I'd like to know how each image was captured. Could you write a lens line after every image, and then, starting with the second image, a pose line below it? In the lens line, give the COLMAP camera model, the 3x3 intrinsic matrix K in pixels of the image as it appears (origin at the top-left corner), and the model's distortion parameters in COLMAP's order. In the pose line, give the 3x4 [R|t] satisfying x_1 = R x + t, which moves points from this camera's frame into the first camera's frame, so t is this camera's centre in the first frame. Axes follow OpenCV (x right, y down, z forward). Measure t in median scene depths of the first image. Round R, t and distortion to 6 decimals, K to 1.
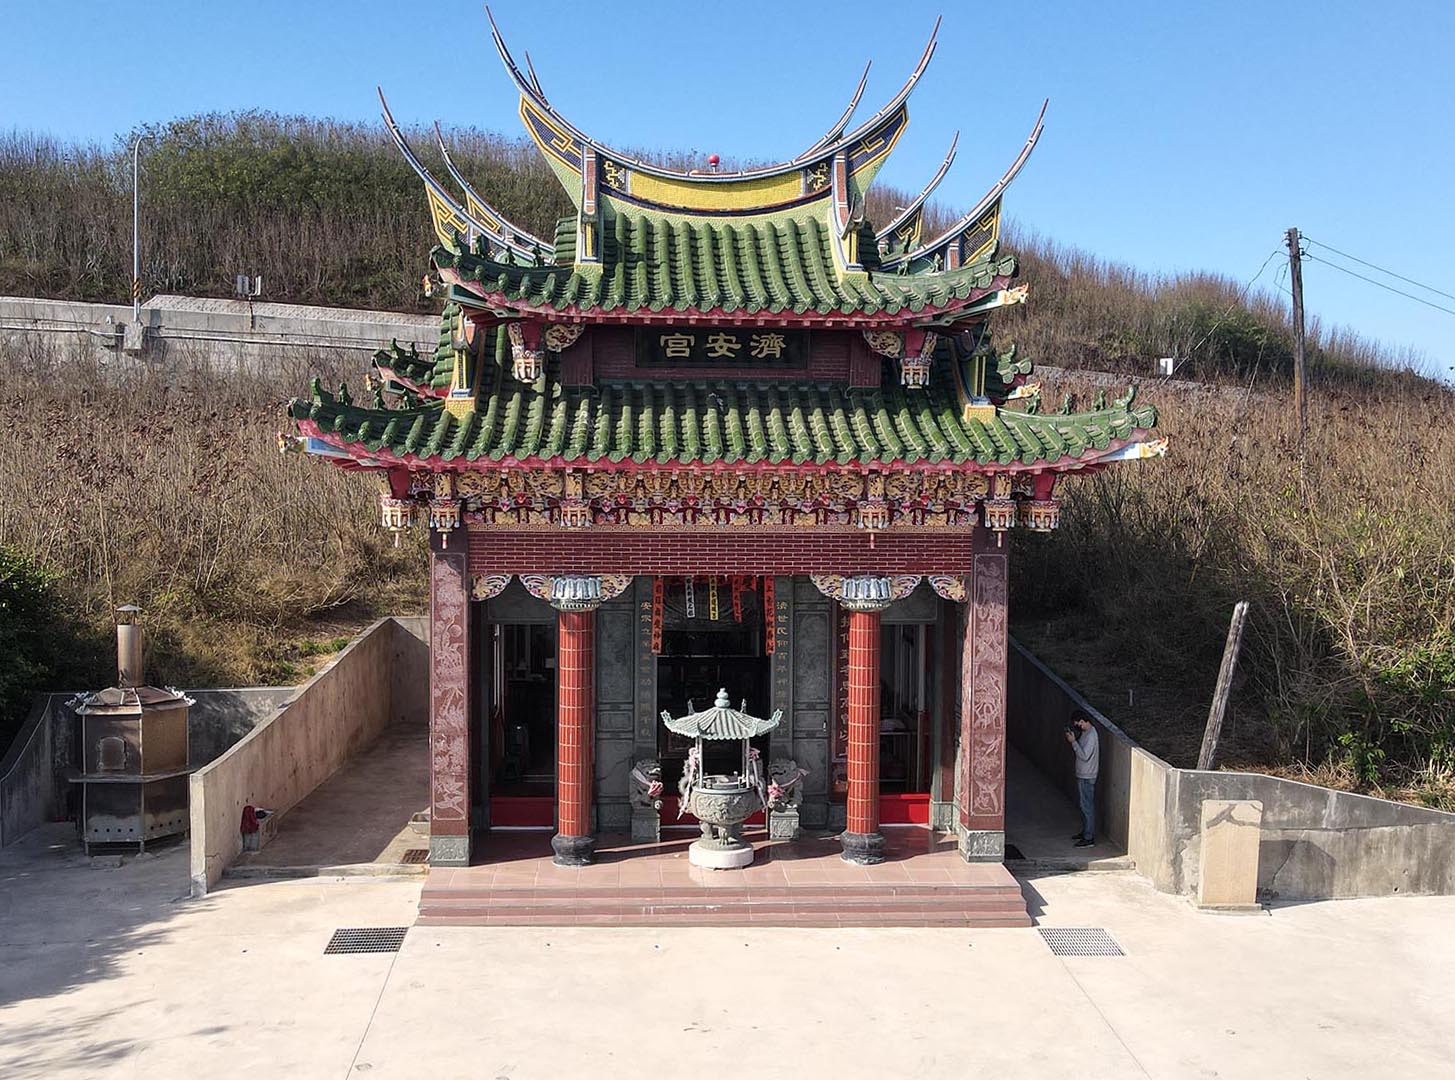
lens RADIAL K [[1474.3, 0, 728.2], [0, 1474.3, 522.9], [0, 0, 1]] dist [-0.011680, -0.006173]
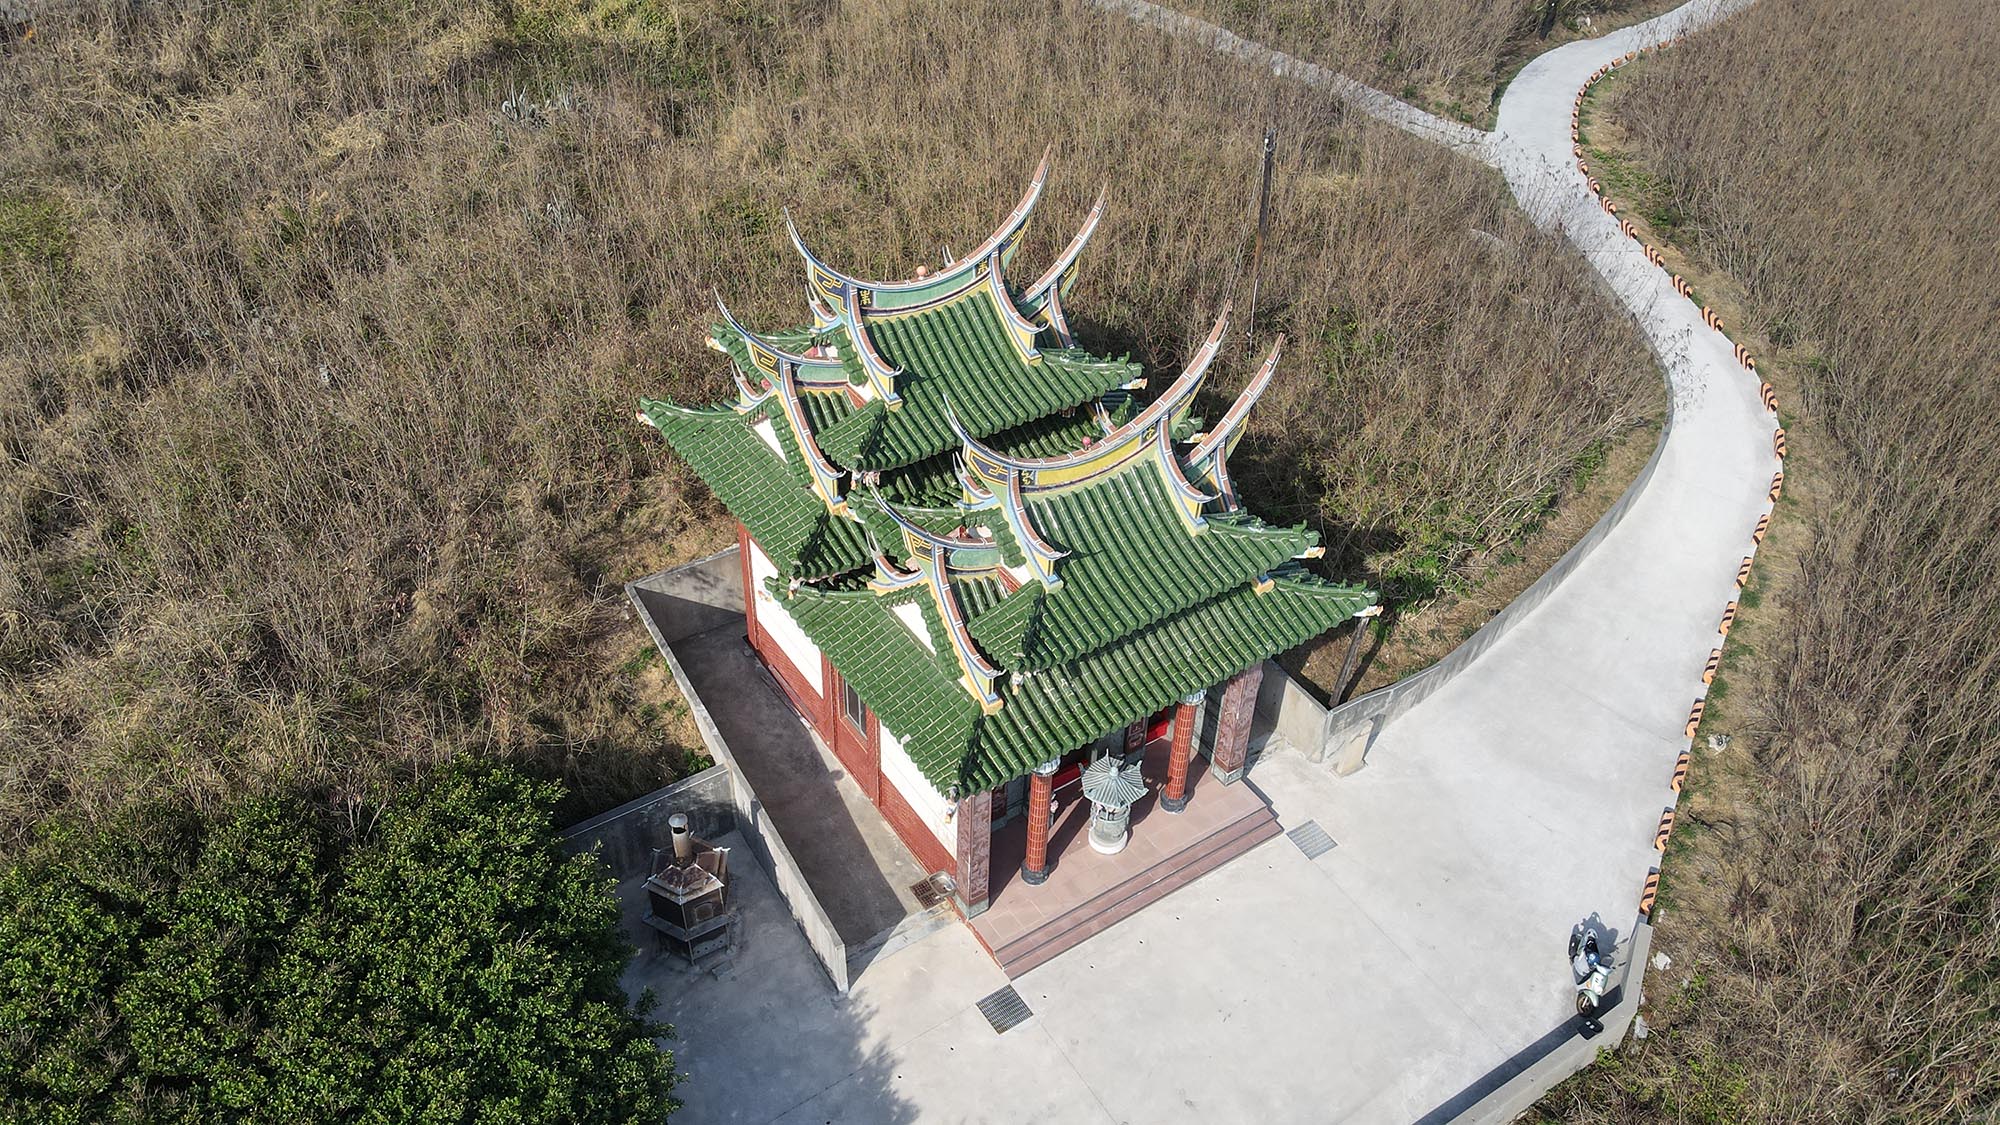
lens RADIAL K [[1479.8, 0, 1000.0], [0, 1479.8, 562.5], [0, 0, 1]] dist [0.007726, 0.004625]
pose [[0.863947, -0.292952, 0.409603, -0.691567], [-0.007311, 0.805995, 0.591877, -0.998492], [-0.503529, -0.514345, 0.694195, 0.057826]]
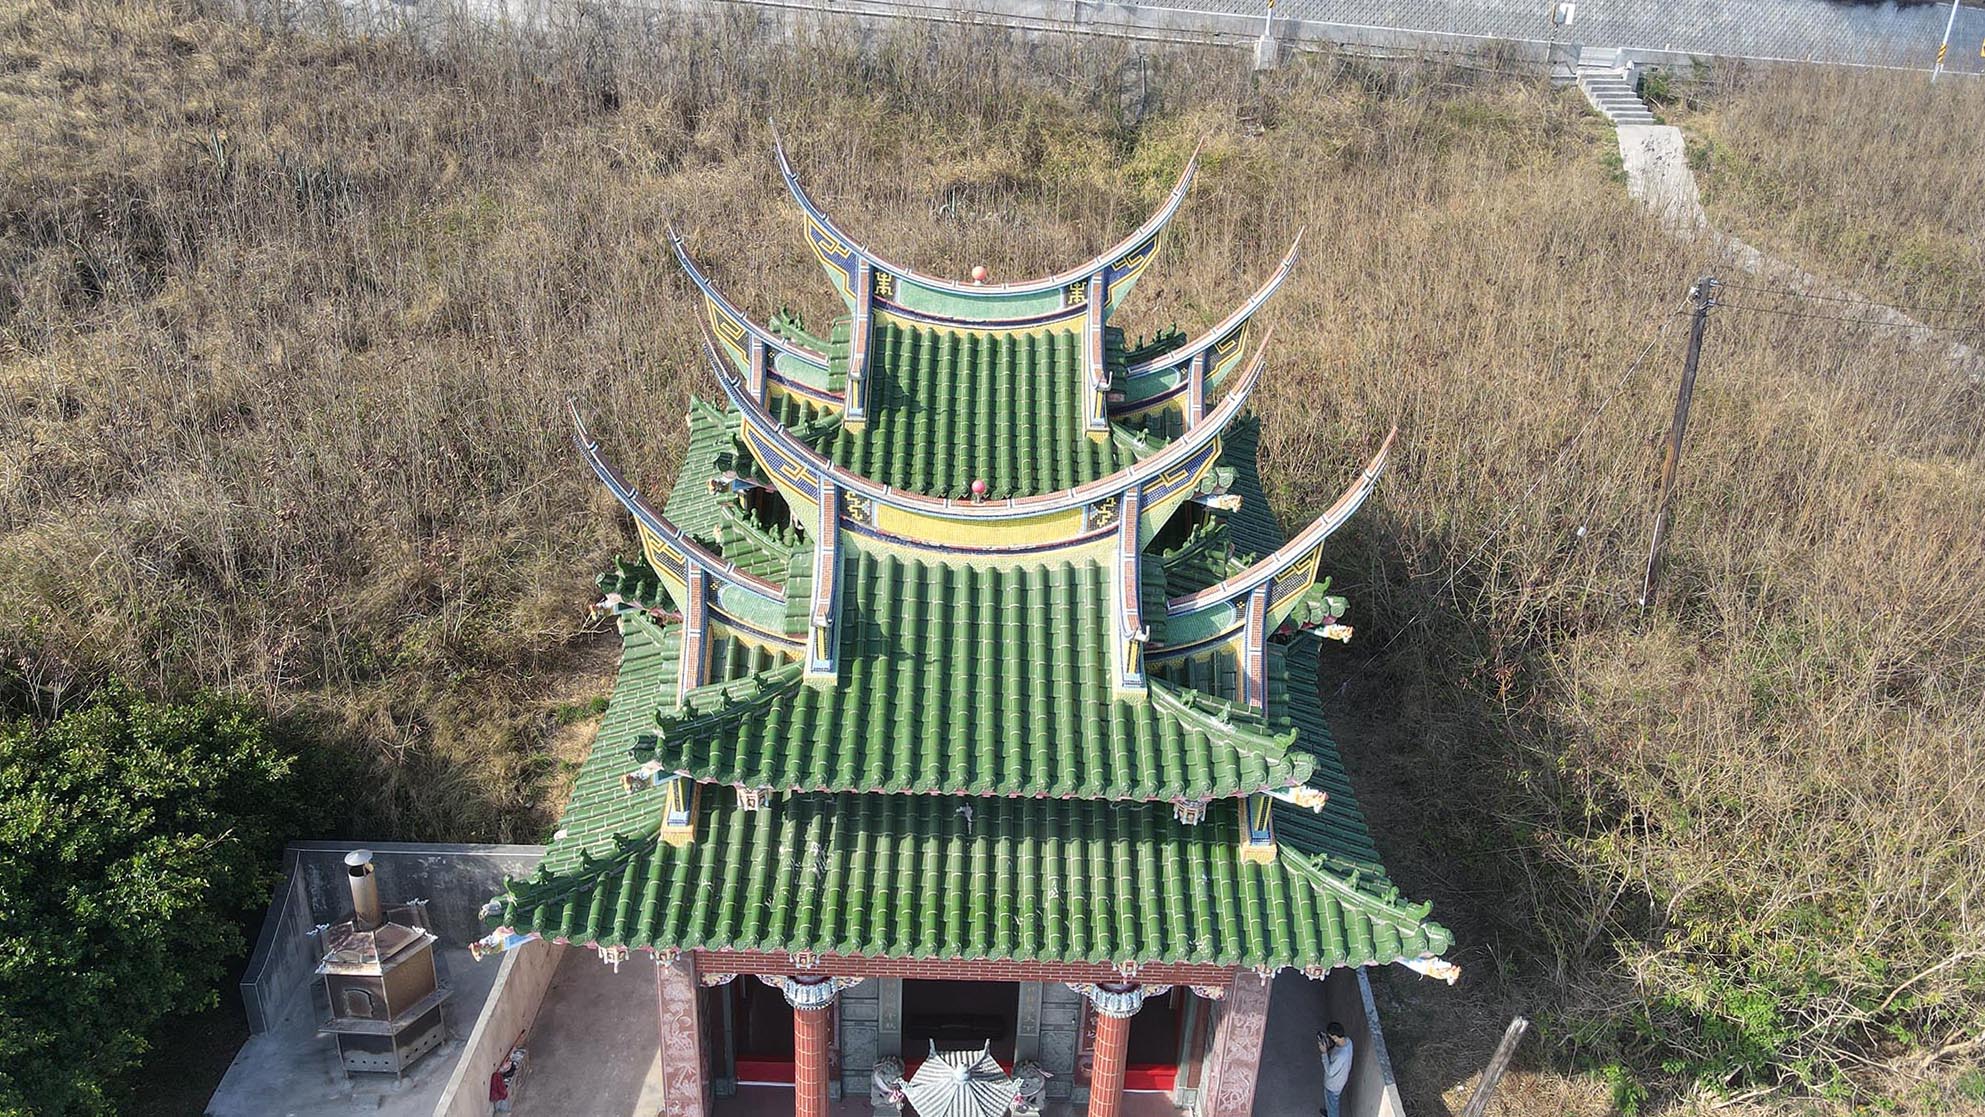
lens RADIAL K [[1468.7, 0, 992.5], [0, 1468.7, 558.5], [0, 0, 1]] dist [0.007726, 0.004625]
pose [[0.997914, 0.055301, -0.033319, 0.029222], [-0.037038, 0.913061, 0.406137, -0.572823], [0.052883, -0.404056, 0.913204, 0.245137]]
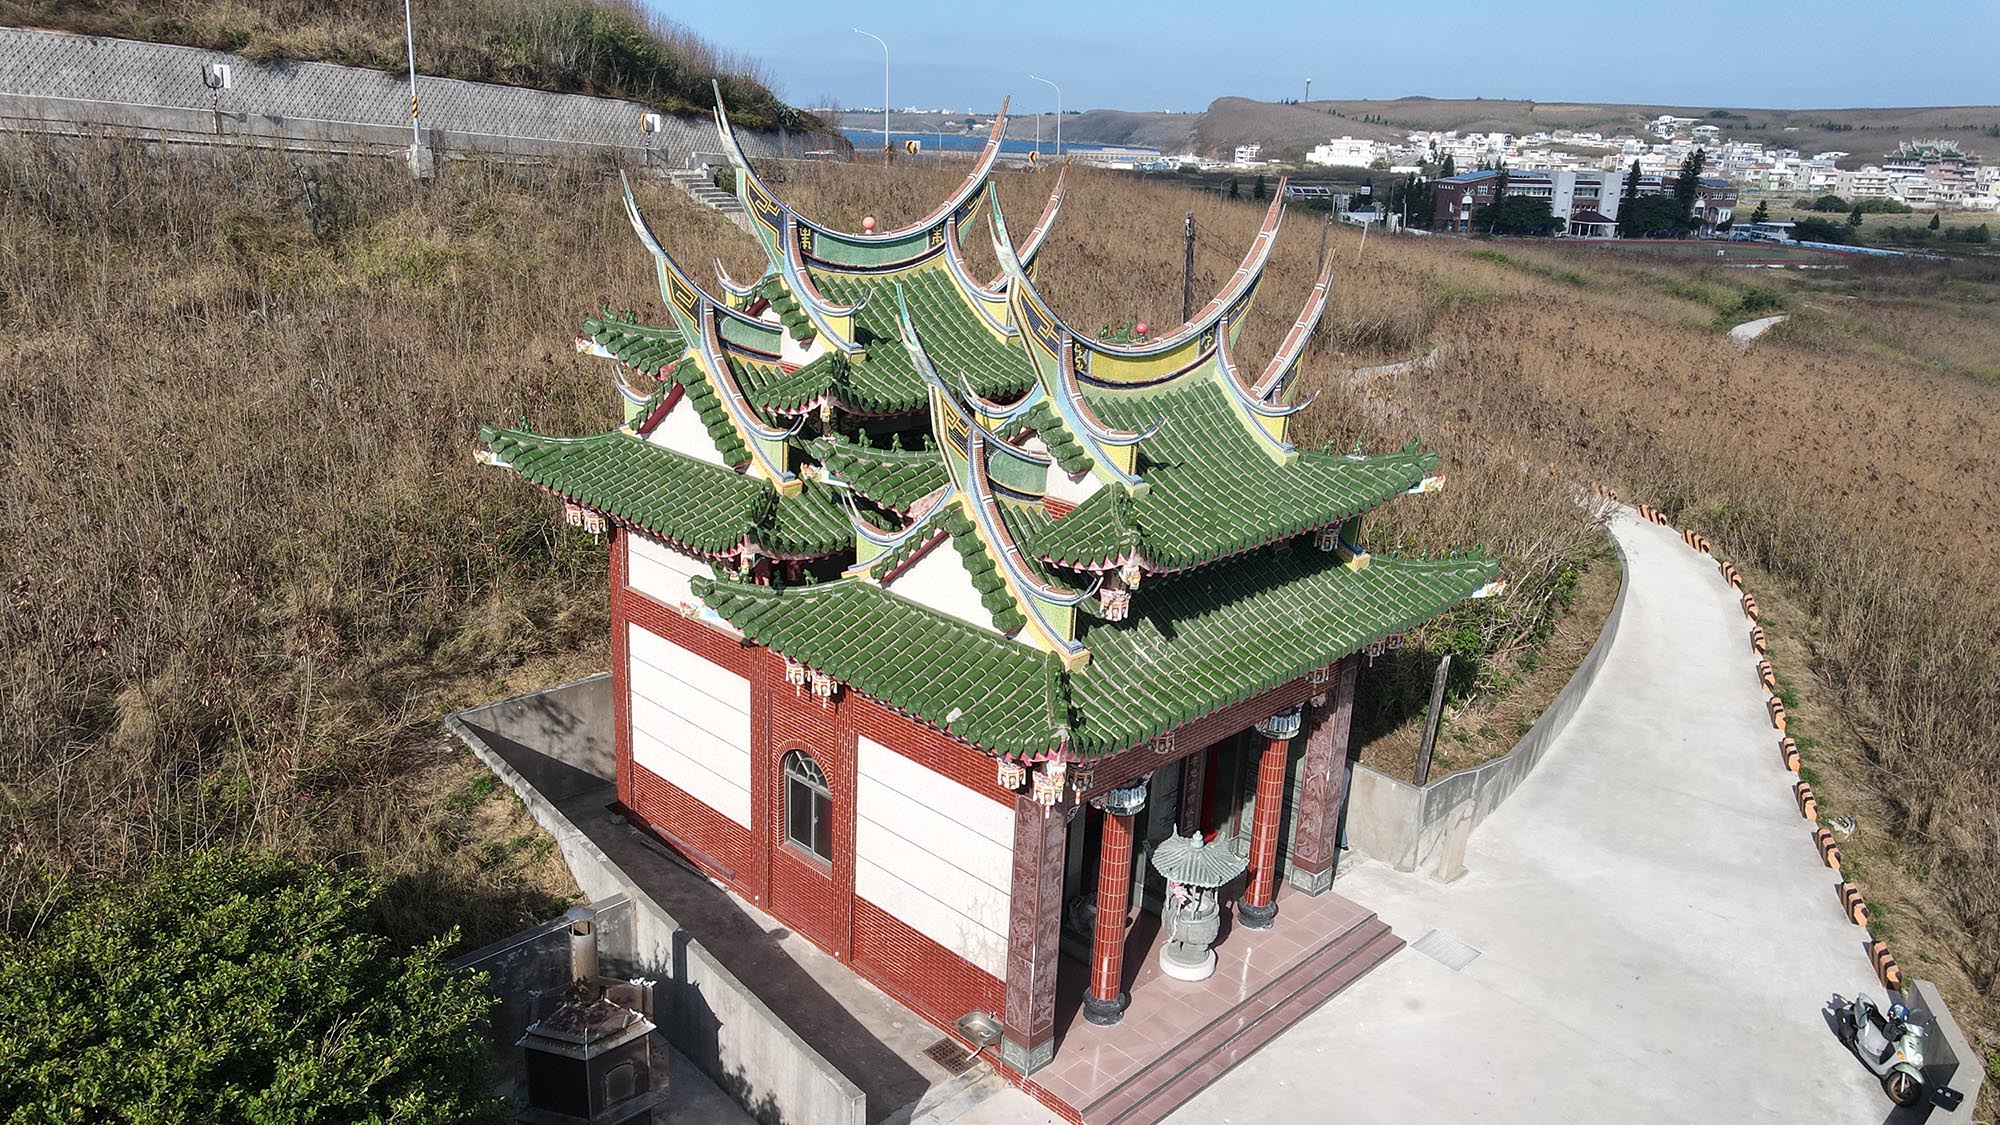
lens RADIAL K [[1464.2, 0, 1000.0], [0, 1464.2, 562.5], [0, 0, 1]] dist [0.049947, -0.058309]
pose [[0.744114, -0.176480, 0.644321, -0.791890], [-0.015793, 0.959559, 0.281063, -0.392585], [-0.667866, -0.219319, 0.711234, 0.337048]]
